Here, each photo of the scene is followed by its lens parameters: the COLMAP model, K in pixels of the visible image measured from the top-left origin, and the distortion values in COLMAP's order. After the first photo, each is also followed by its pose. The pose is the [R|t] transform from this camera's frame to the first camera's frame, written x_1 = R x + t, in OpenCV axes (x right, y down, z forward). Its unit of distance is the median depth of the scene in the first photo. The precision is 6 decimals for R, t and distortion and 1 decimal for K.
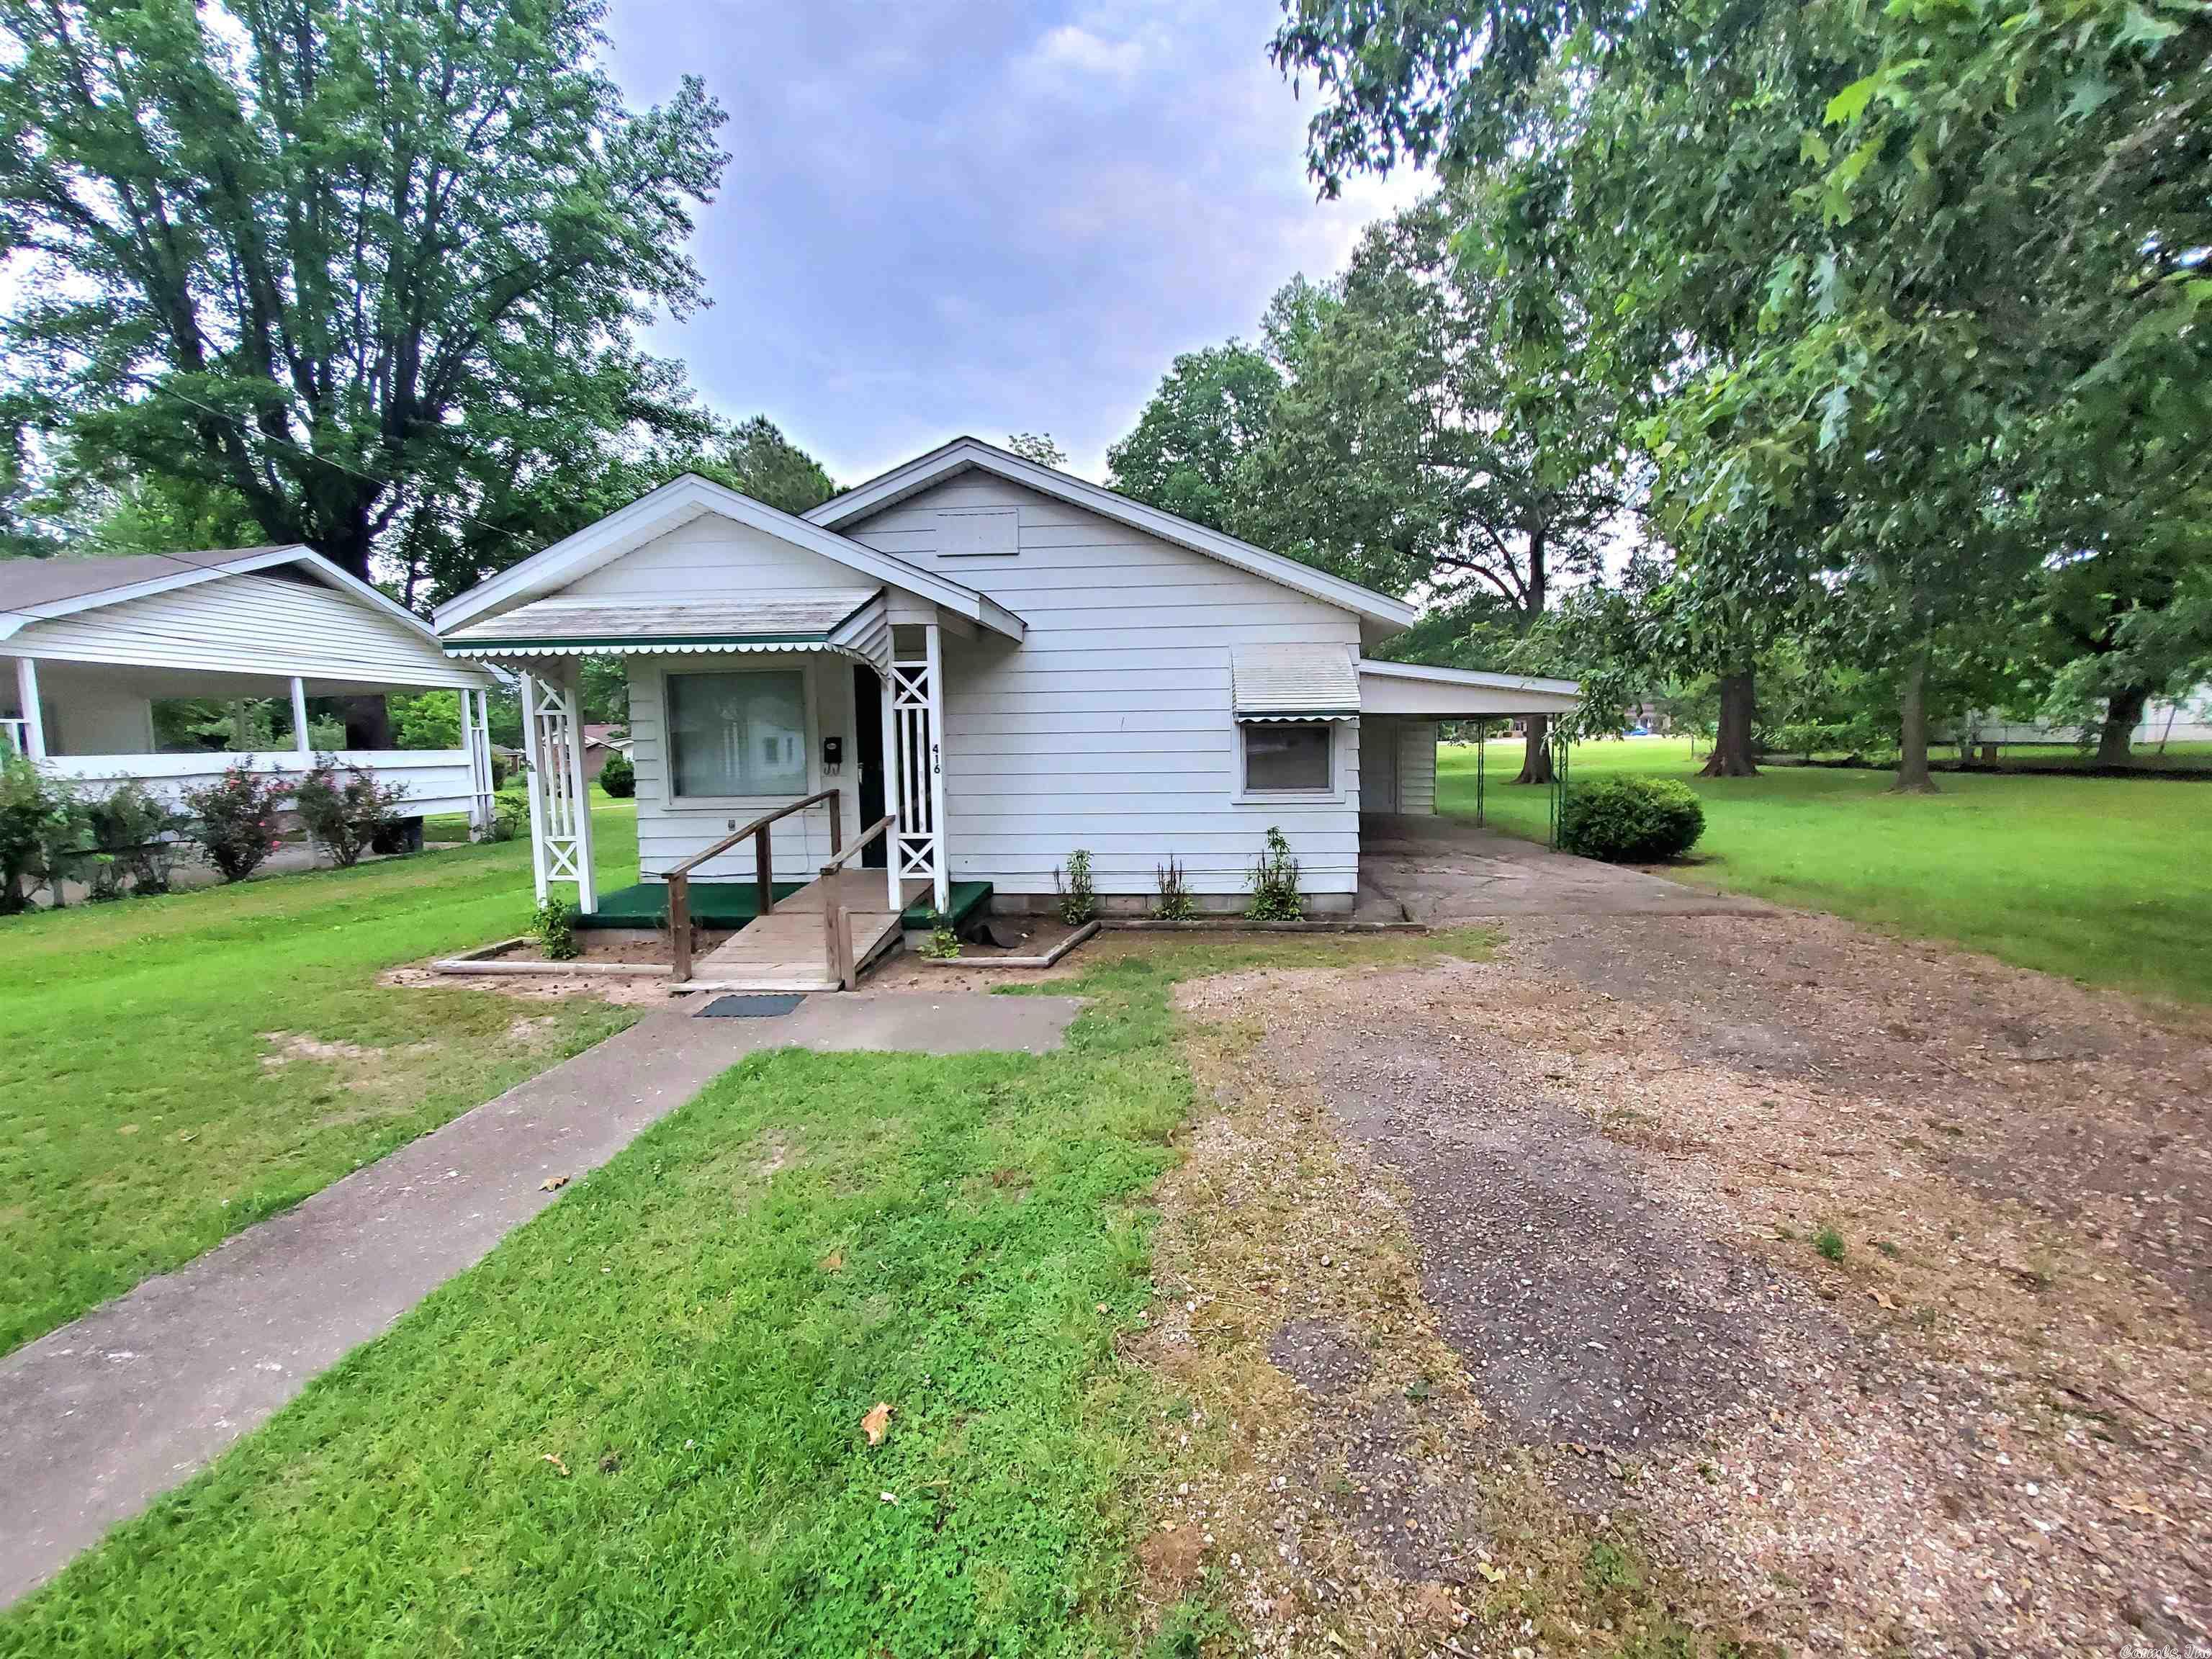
lens RADIAL K [[873.6, 0, 1110.1], [0, 873.6, 820.8], [0, 0, 1]] dist [-0.003355, -0.000874]
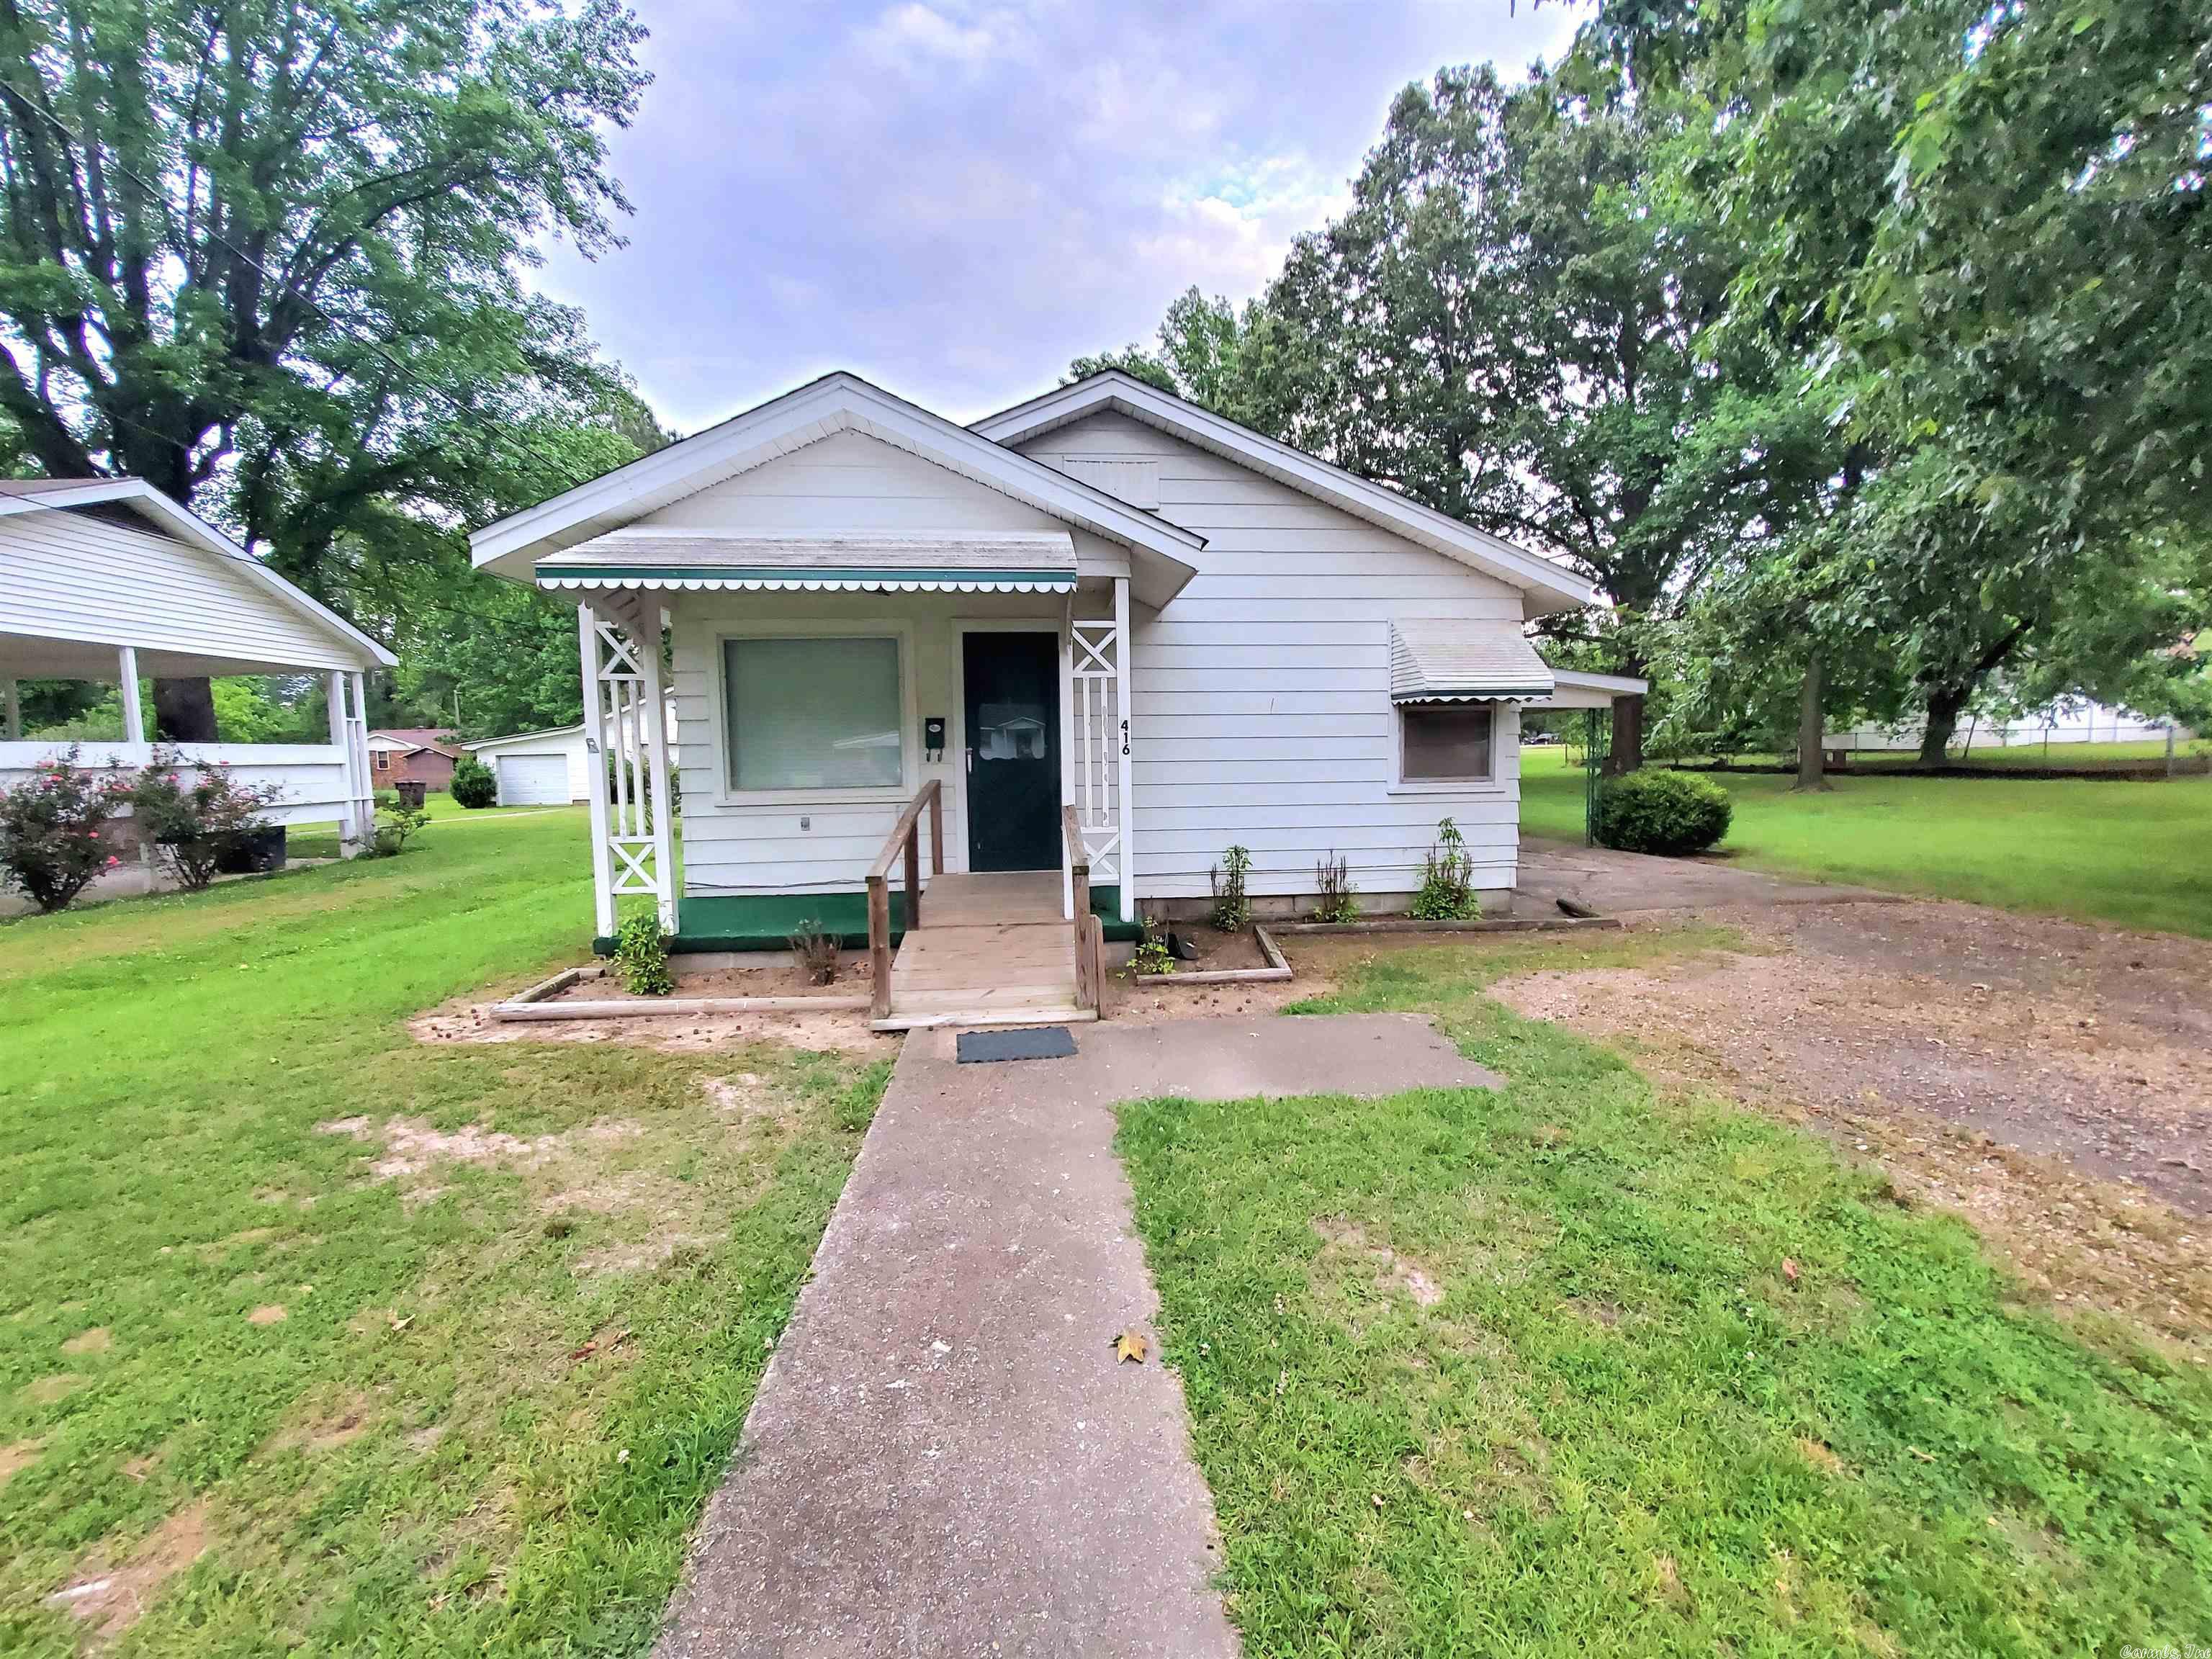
lens RADIAL K [[873.6, 0, 1110.1], [0, 873.6, 823.4], [0, 0, 1]] dist [-0.003355, -0.000874]
pose [[0.987185, -0.010882, 0.159211, -0.248384], [0.012467, 0.999882, -0.008955, 0.013488], [-0.159094, 0.010825, 0.987204, 0.123383]]
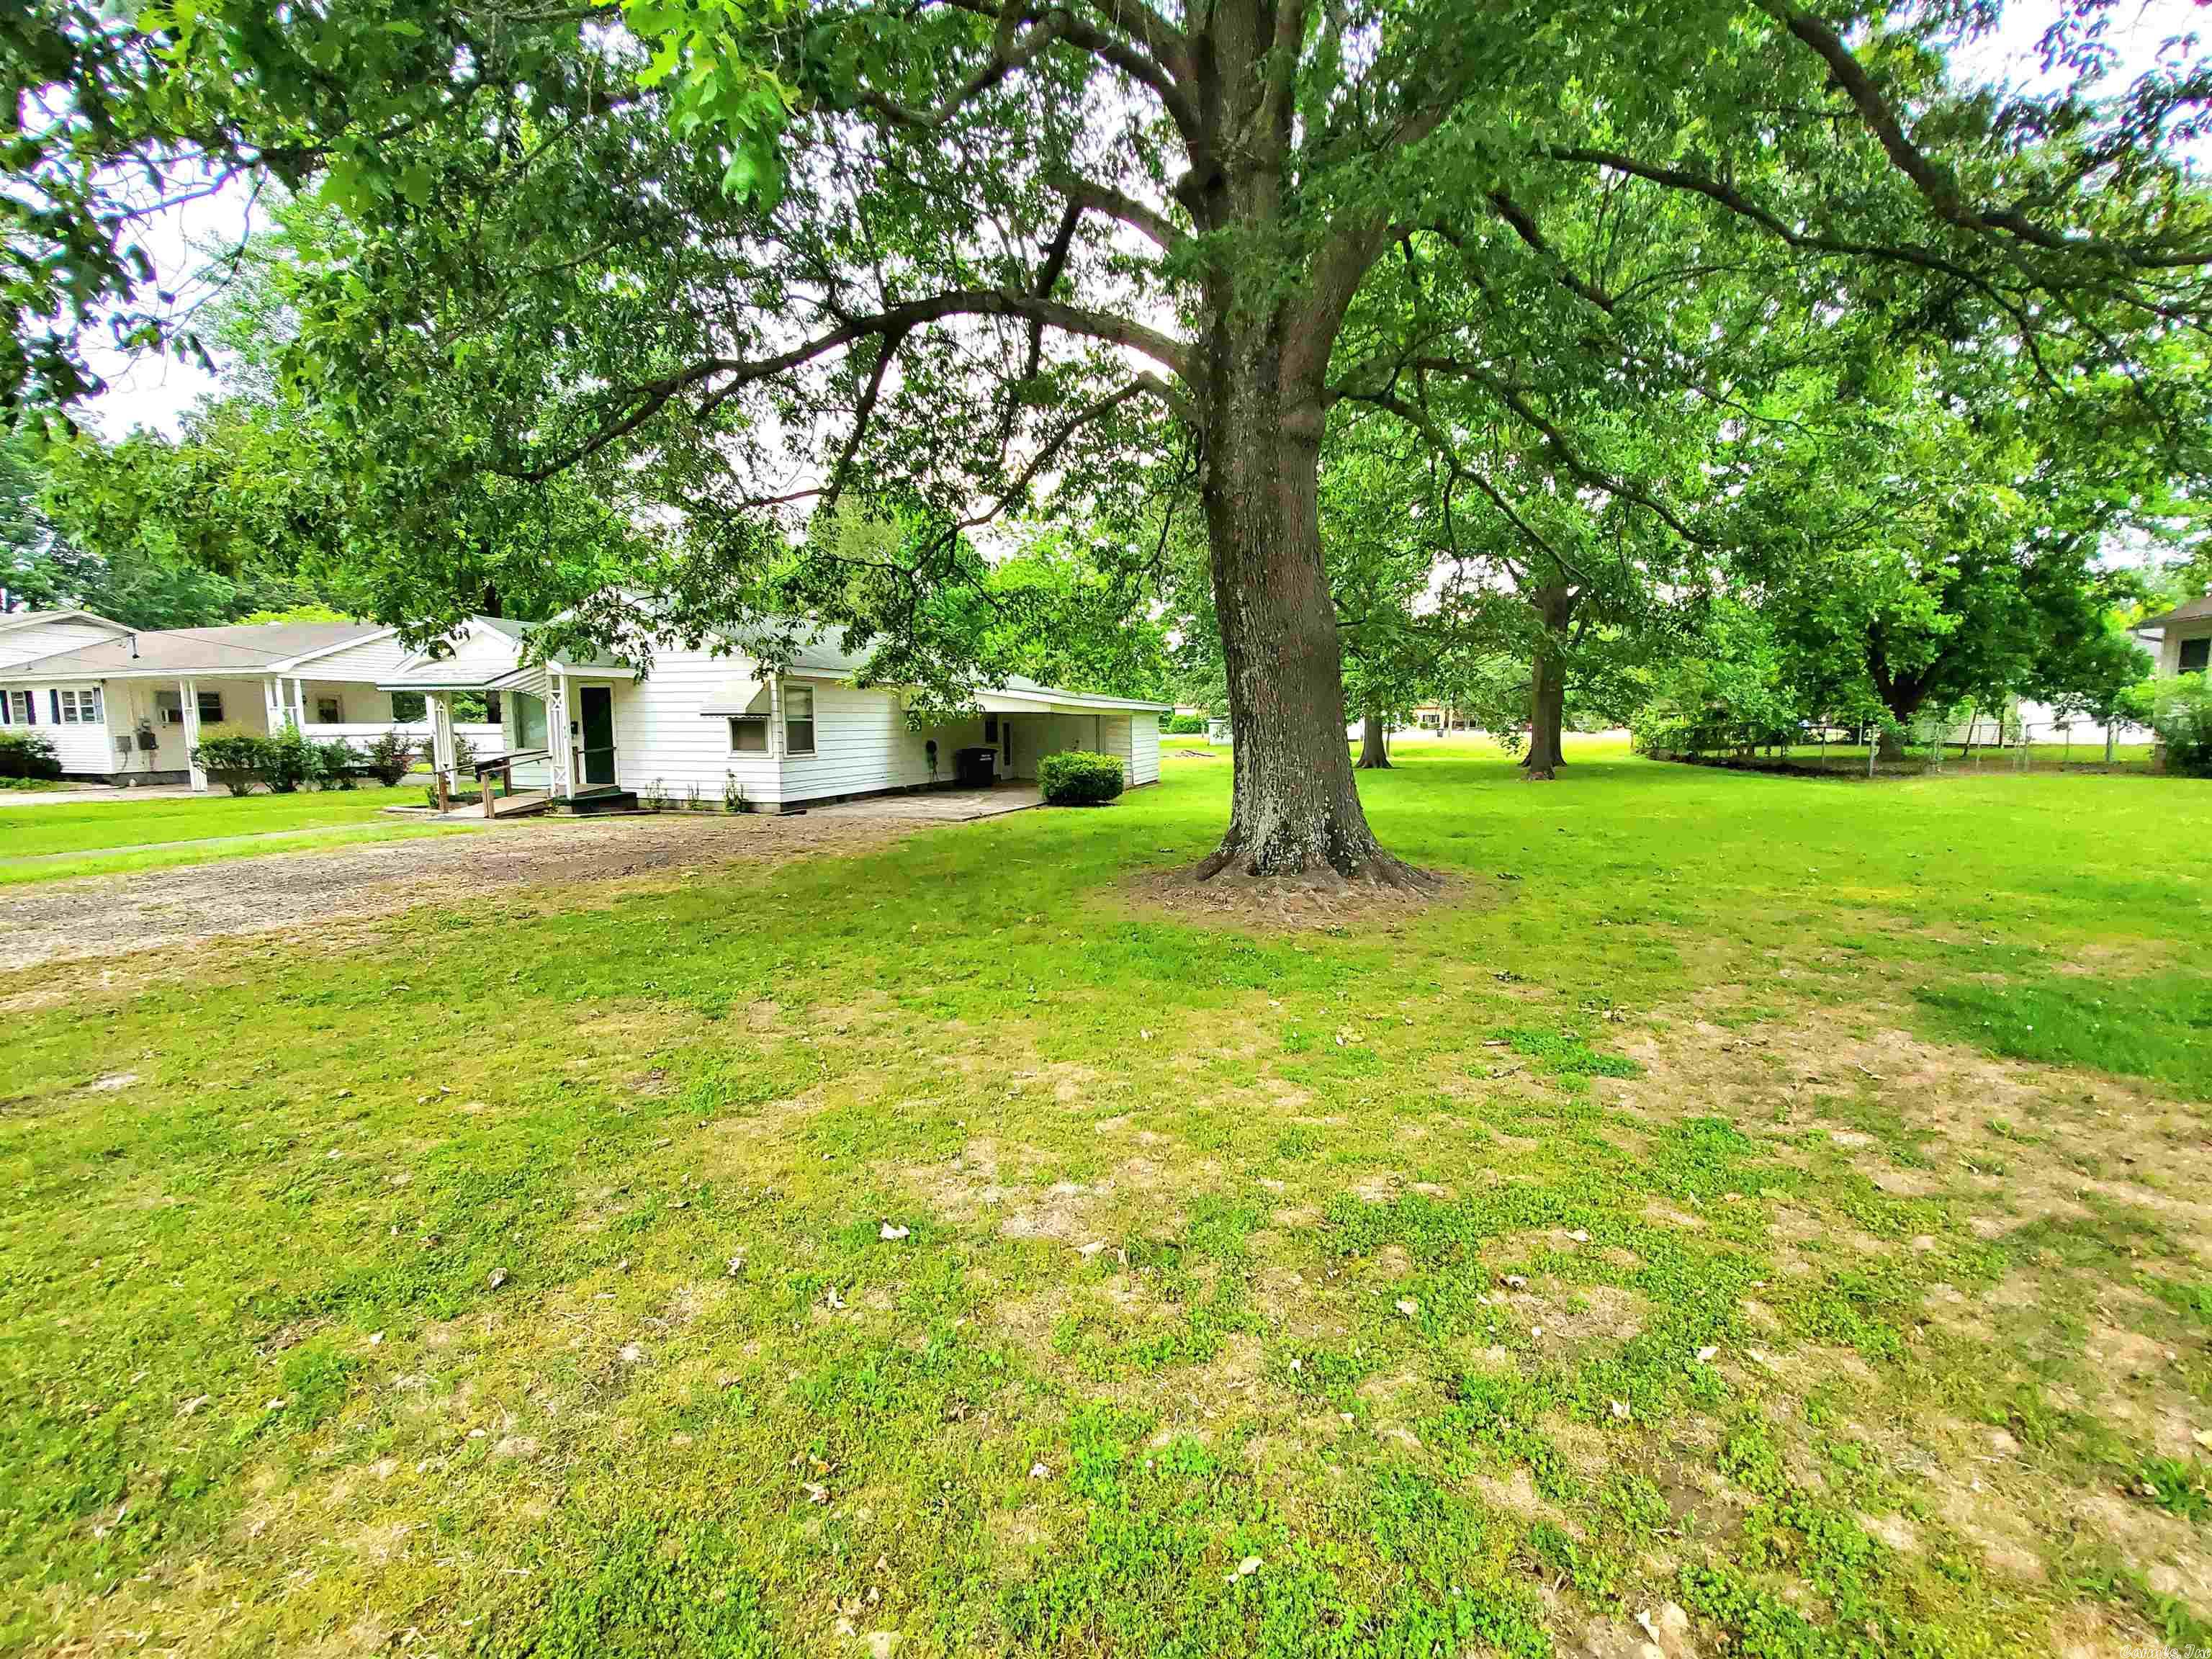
lens RADIAL K [[873.6, 0, 1111.2], [0, 873.6, 836.4], [0, 0, 1]] dist [-0.003355, -0.000874]
pose [[0.973295, 0.046849, -0.224725, 1.253714], [-0.038331, 0.998377, 0.042120, 0.037530], [0.226334, -0.032382, 0.973511, -0.676849]]
